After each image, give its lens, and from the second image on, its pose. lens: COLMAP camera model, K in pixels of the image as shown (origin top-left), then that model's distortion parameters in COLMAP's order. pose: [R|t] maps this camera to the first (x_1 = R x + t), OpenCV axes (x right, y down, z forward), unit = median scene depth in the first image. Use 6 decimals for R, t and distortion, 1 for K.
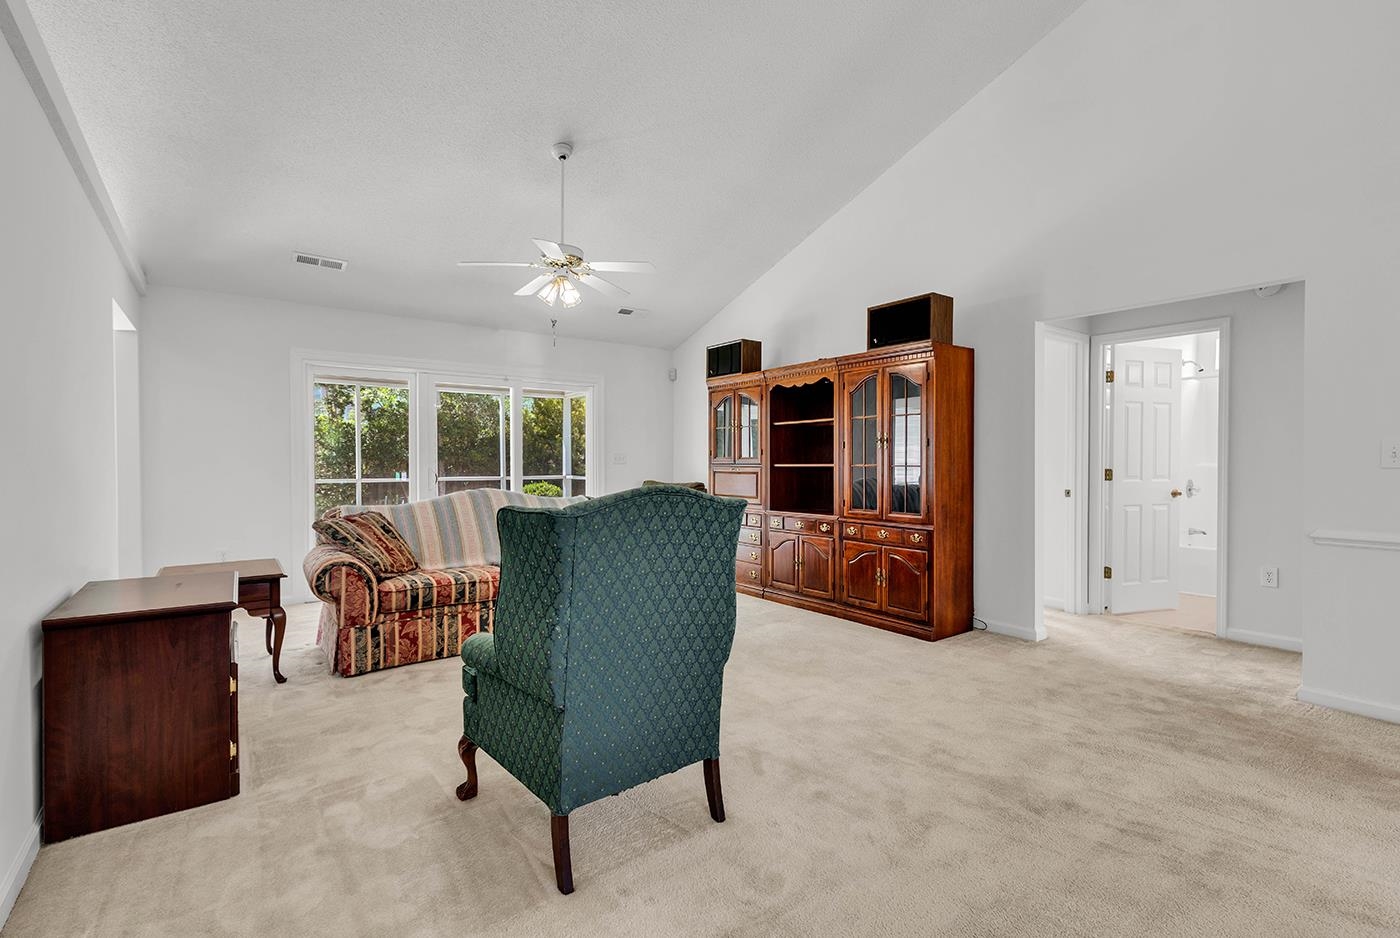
lens RADIAL K [[647.9, 0, 723.9], [0, 647.9, 466.8], [0, 0, 1]] dist [0.001162, -0.000100]
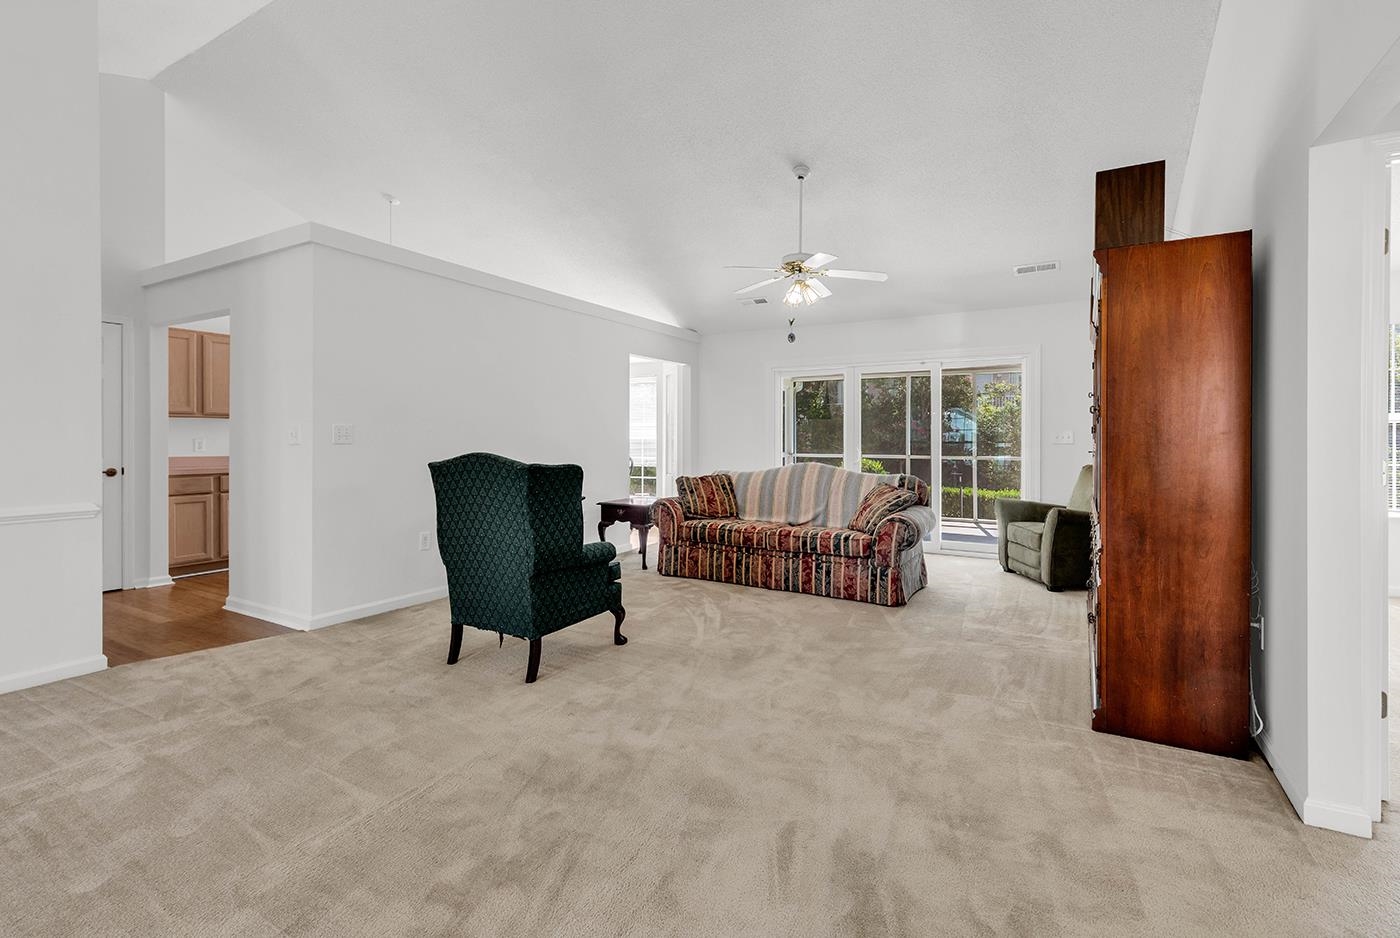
lens RADIAL K [[659.1, 0, 695.7], [0, 659.1, 437.7], [0, 0, 1]] dist [0.008141, -0.001074]
pose [[0.351326, 0.000149, -0.936253, 0.879936], [-0.011500, 0.999925, -0.004156, -0.005963], [0.936183, 0.012226, 0.351301, 0.462182]]
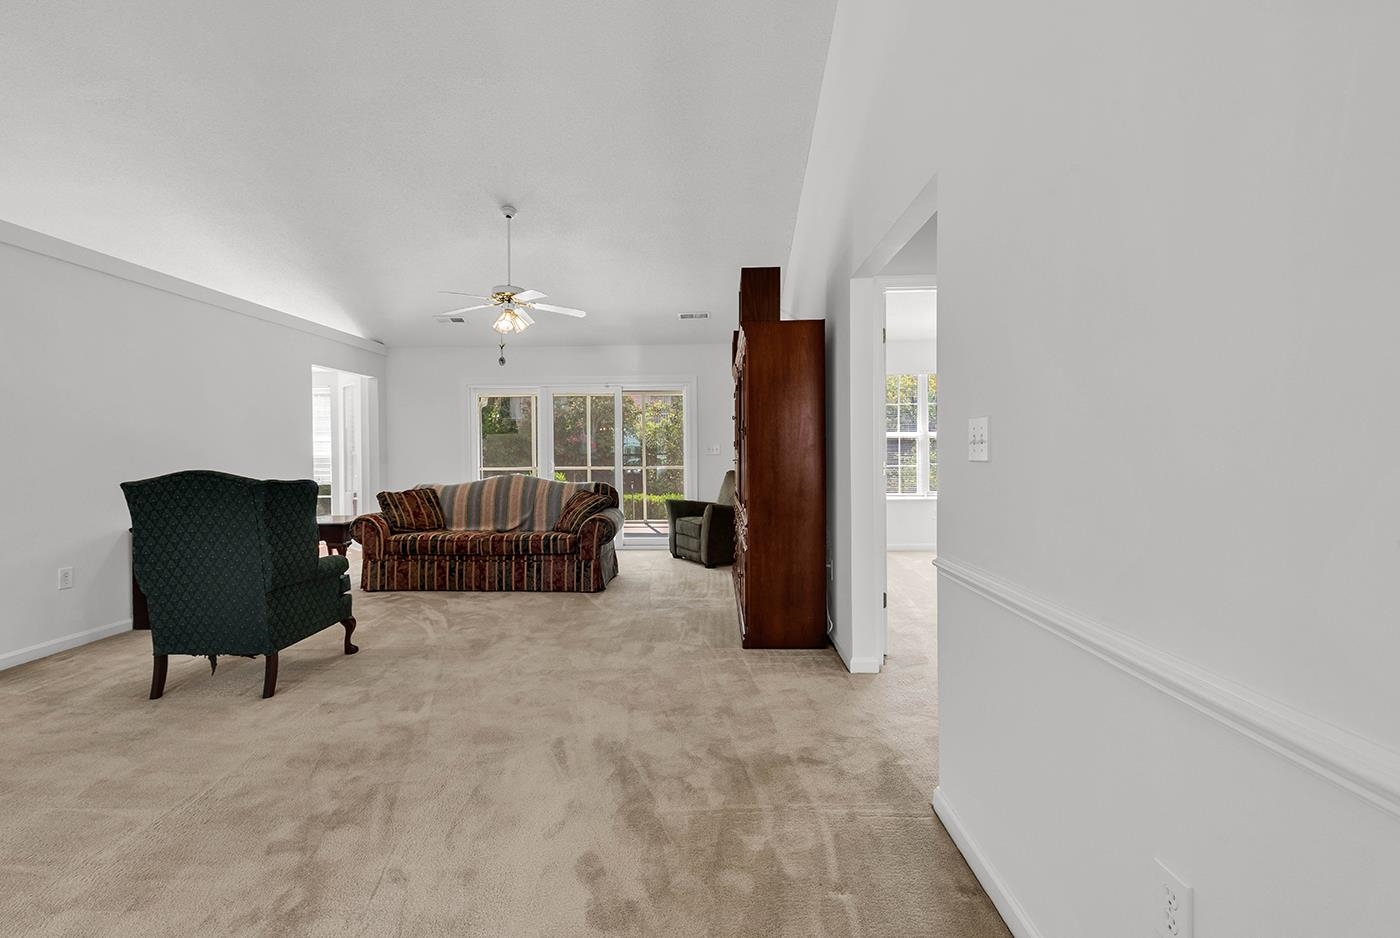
lens RADIAL K [[663.7, 0, 698.3], [0, 663.7, 456.5], [0, 0, 1]] dist [0.002643, 0.000120]
pose [[0.758773, -0.001261, -0.651354, 0.993350], [0.002081, 0.999998, 0.000488, -0.002879], [0.651351, -0.001725, 0.758774, 0.273711]]
